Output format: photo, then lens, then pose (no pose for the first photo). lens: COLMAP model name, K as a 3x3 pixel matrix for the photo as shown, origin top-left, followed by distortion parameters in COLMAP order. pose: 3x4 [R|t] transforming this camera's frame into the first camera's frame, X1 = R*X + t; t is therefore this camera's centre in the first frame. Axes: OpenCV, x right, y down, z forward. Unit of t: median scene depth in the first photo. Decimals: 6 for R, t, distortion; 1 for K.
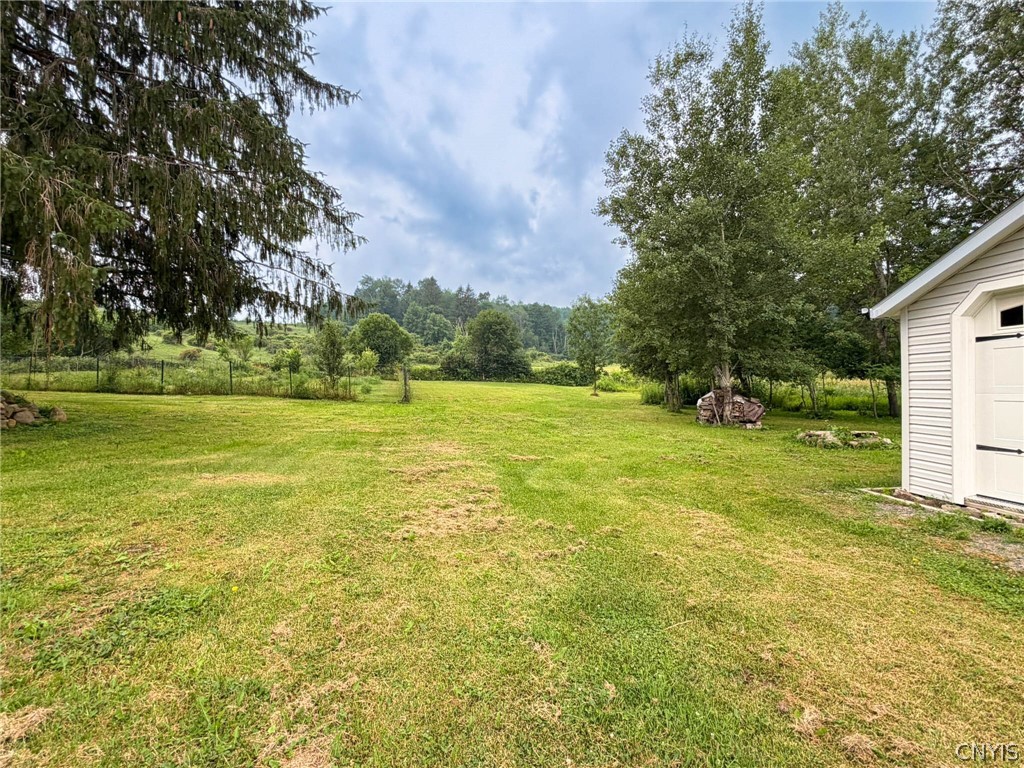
lens RADIAL K [[517.1, 0, 514.1], [0, 517.1, 382.9], [0, 0, 1]] dist [0.001063, -0.000924]
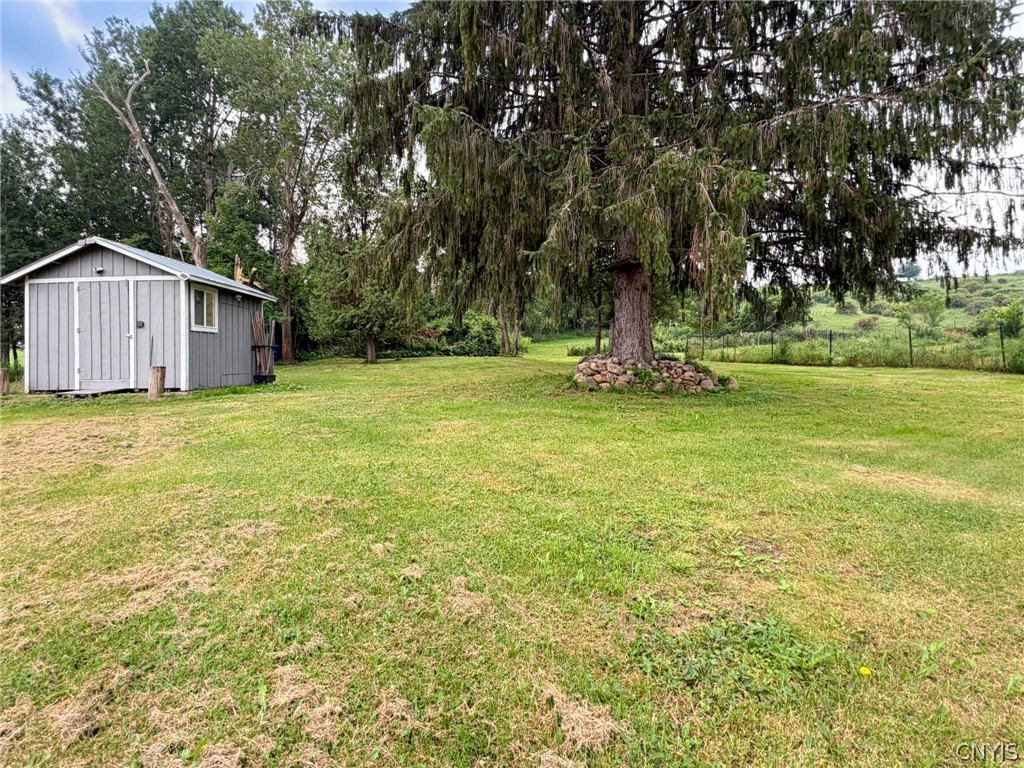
lens RADIAL K [[517.1, 0, 490.1], [0, 517.1, 357.0], [0, 0, 1]] dist [0.001063, -0.000924]
pose [[0.367356, -0.008851, -0.930038, -0.035998], [0.012612, 0.999910, -0.004535, 0.002896], [0.929995, -0.010064, 0.367435, 0.107132]]
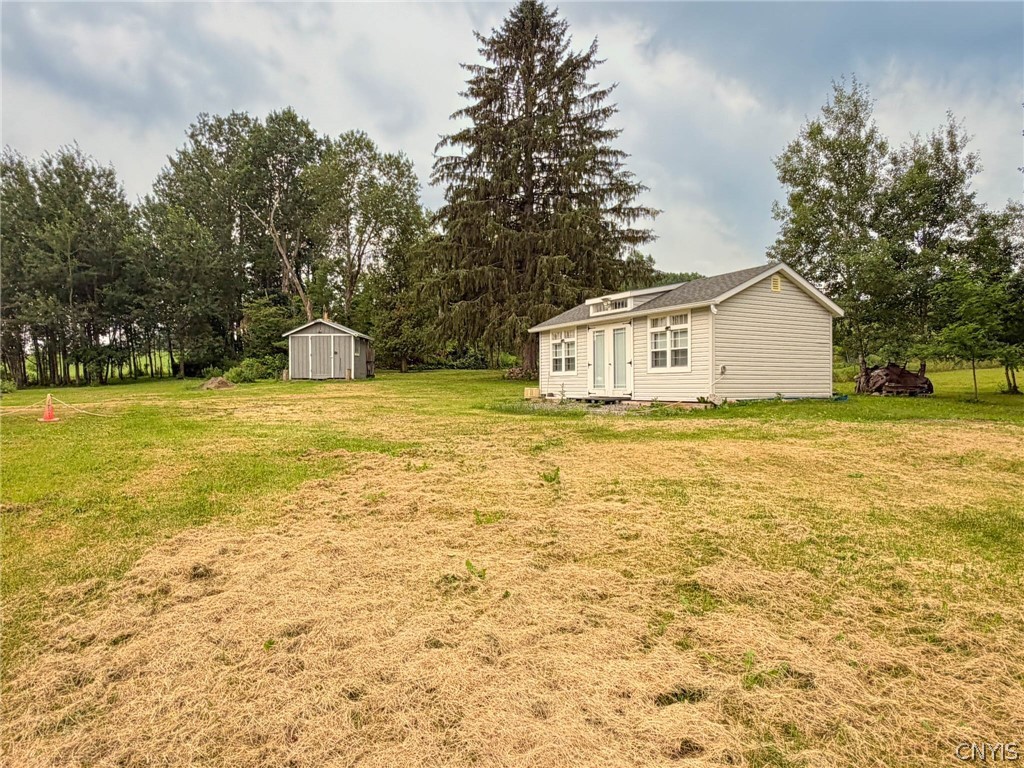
lens RADIAL K [[623.1, 0, 516.9], [0, 623.1, 378.1], [0, 0, 1]] dist [0.002815, 0.000393]
pose [[0.394120, -0.001026, -0.919059, 3.057027], [0.002439, 0.999997, -0.000070, 0.082296], [0.919056, -0.002214, 0.394121, -0.897299]]
